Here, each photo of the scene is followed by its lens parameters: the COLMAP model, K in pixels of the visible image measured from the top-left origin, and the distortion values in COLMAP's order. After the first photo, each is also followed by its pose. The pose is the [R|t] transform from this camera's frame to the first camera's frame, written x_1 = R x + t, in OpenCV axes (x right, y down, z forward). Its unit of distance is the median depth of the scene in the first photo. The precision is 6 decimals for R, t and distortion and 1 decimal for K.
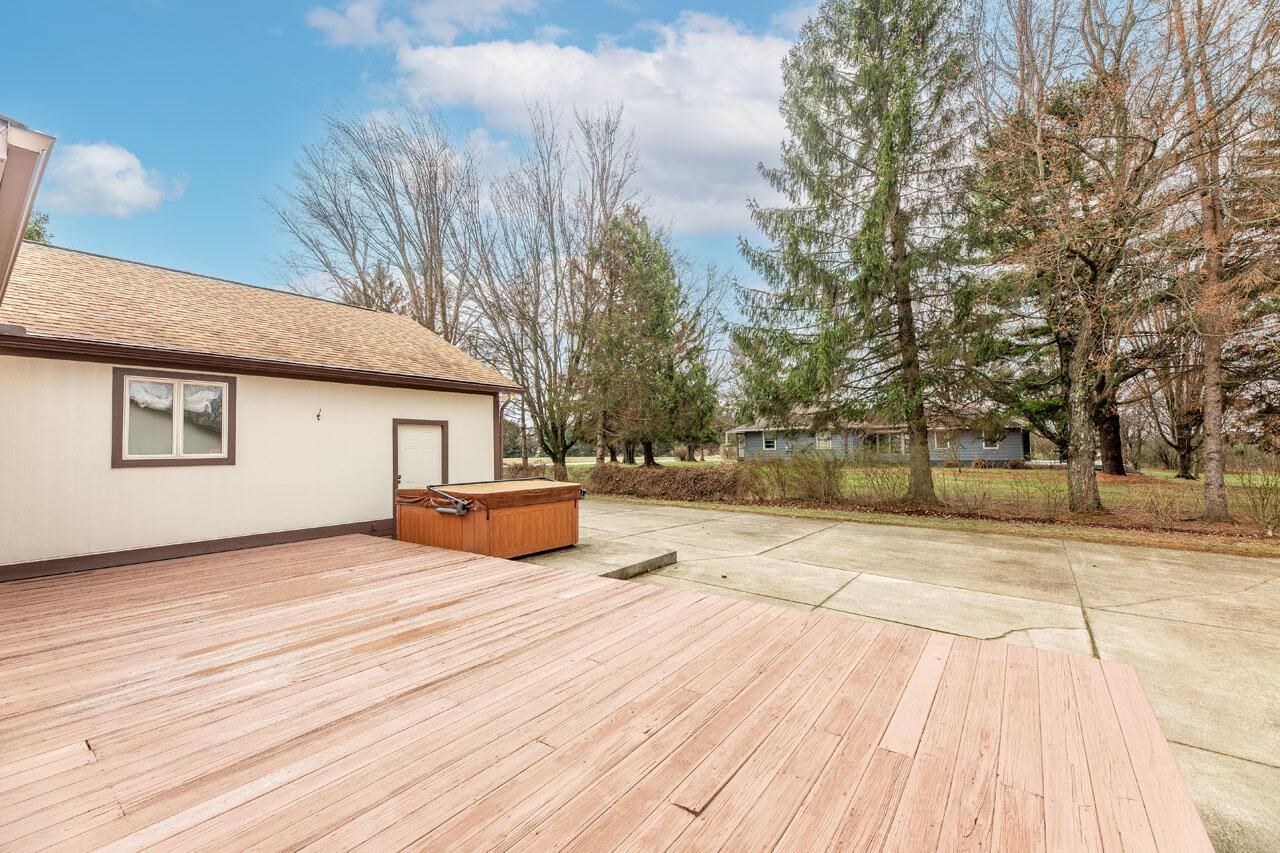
lens RADIAL K [[520.2, 0, 635.8], [0, 520.2, 429.7], [0, 0, 1]] dist [-0.004562, -0.000135]
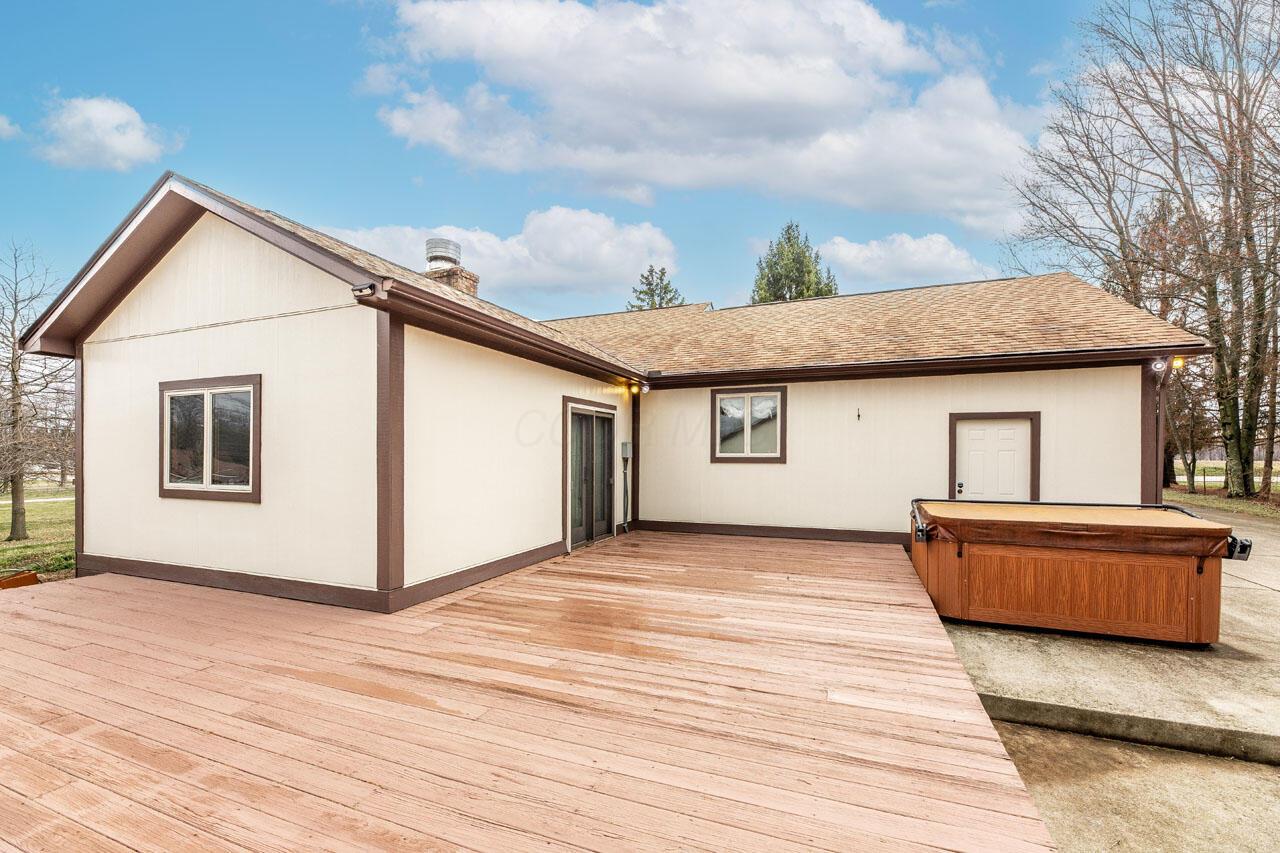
lens RADIAL K [[520.2, 0, 616.9], [0, 520.2, 448.8], [0, 0, 1]] dist [-0.004562, -0.000135]
pose [[0.264332, 0.007940, -0.964399, 0.253182], [0.030164, 0.999409, 0.016496, 0.006586], [0.963960, -0.033451, 0.263937, 0.392048]]
